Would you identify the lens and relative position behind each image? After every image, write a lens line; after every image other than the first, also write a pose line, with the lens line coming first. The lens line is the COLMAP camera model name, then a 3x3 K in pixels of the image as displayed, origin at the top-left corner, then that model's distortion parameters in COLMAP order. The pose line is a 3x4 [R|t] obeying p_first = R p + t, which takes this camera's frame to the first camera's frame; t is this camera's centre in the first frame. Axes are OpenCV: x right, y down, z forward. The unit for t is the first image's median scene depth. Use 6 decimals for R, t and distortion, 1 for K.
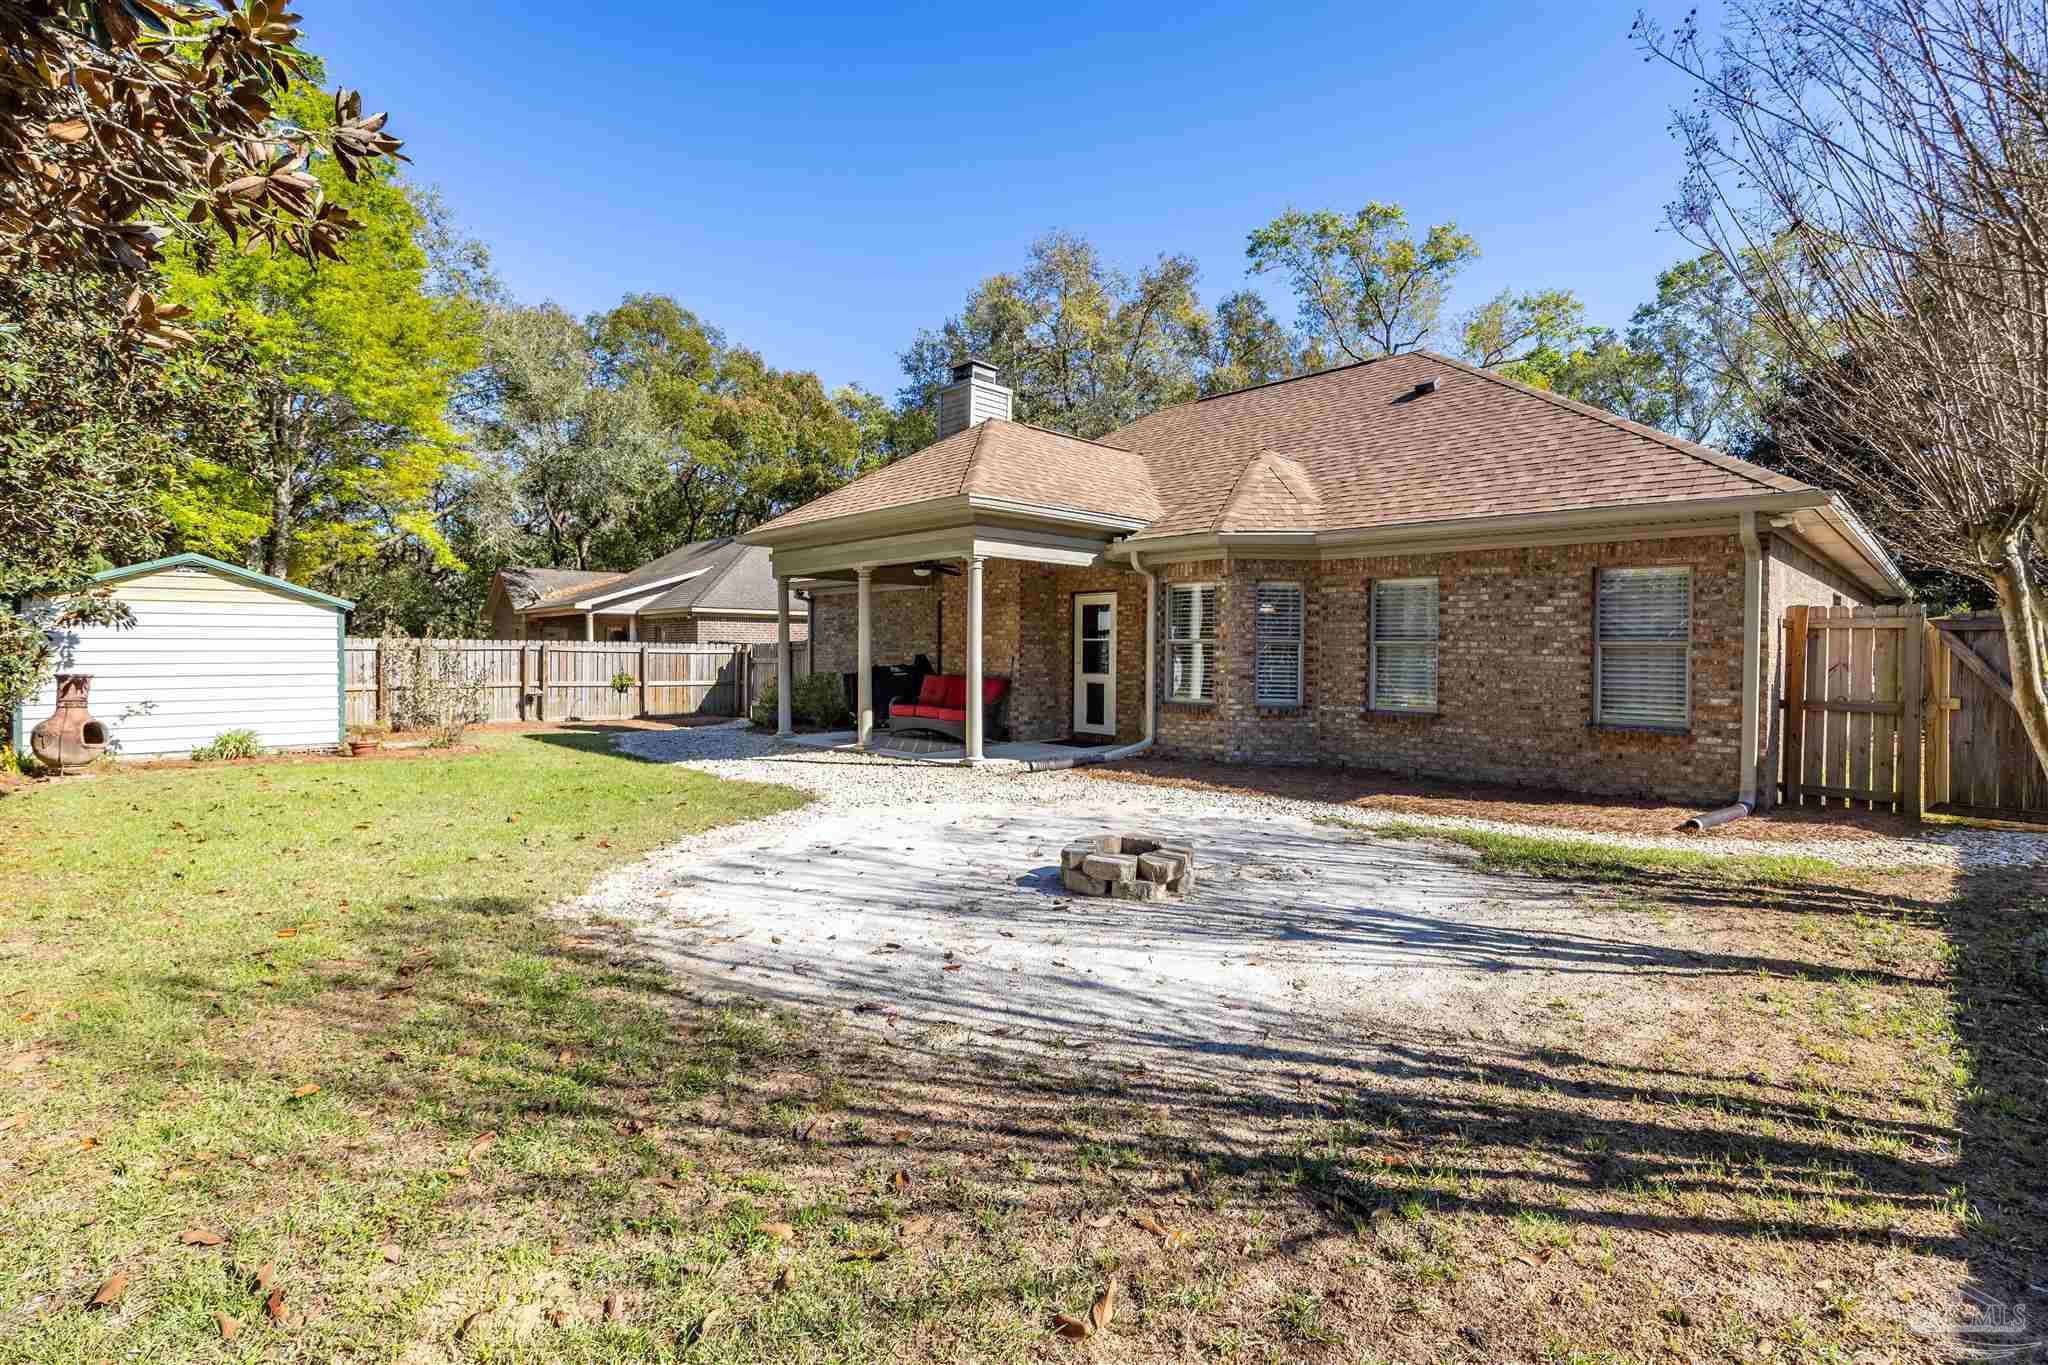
lens RADIAL K [[918.7, 0, 1026.6], [0, 918.7, 655.0], [0, 0, 1]] dist [-0.010587, -0.000411]
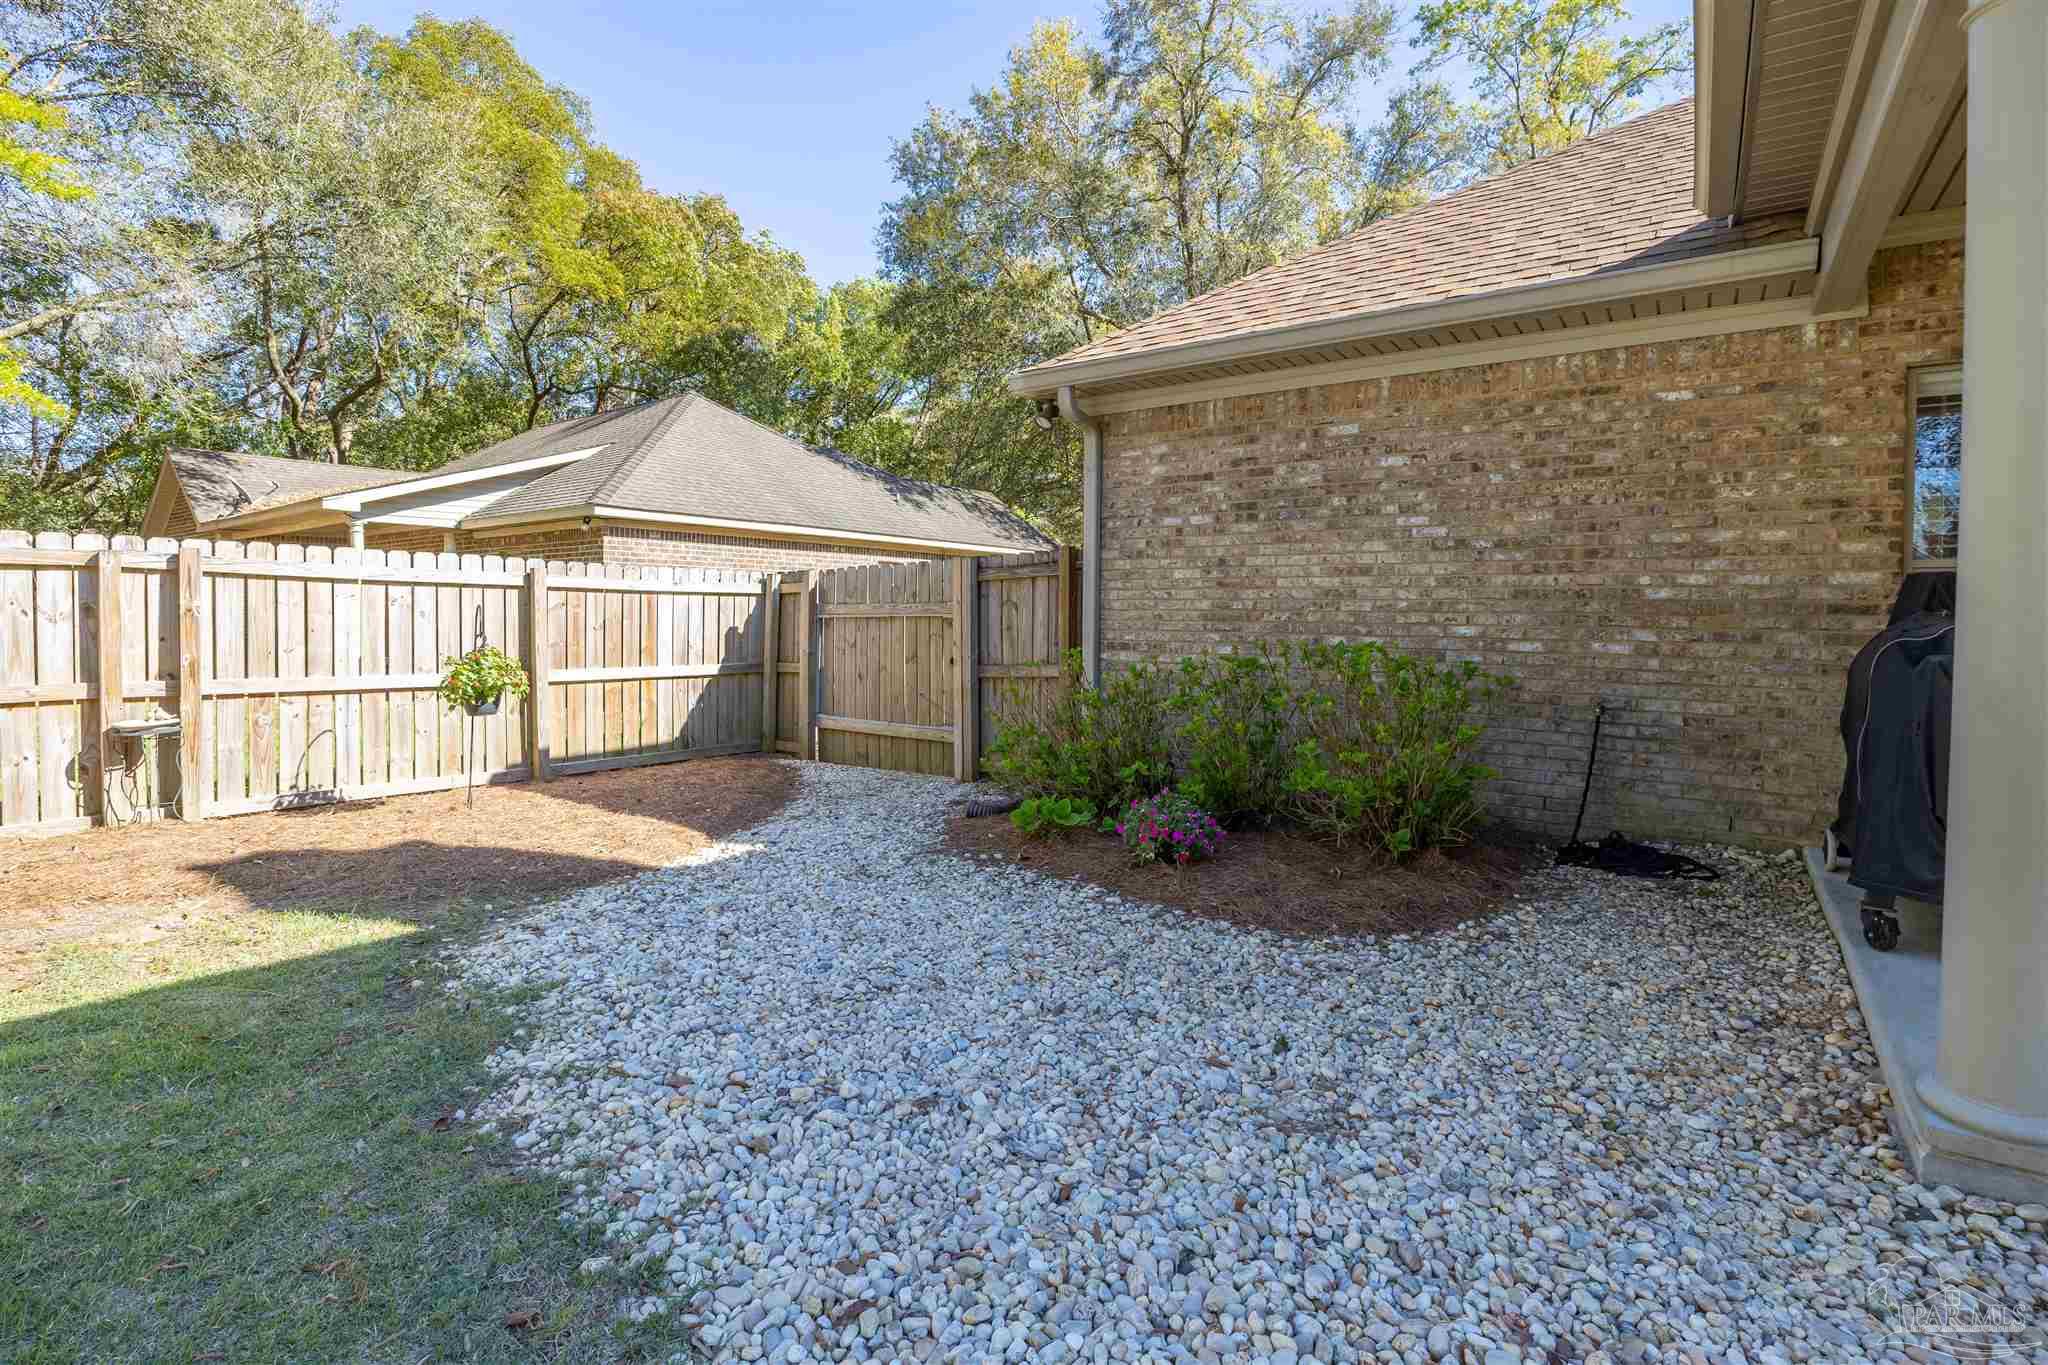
lens RADIAL K [[922.1, 0, 1030.4], [0, 922.1, 640.5], [0, 0, 1]] dist [-0.012907, -0.000210]
pose [[0.982119, -0.004198, 0.188216, -0.297353], [-0.000093, 0.999740, 0.022781, 0.009203], [-0.188263, -0.022392, 0.981863, 0.620921]]
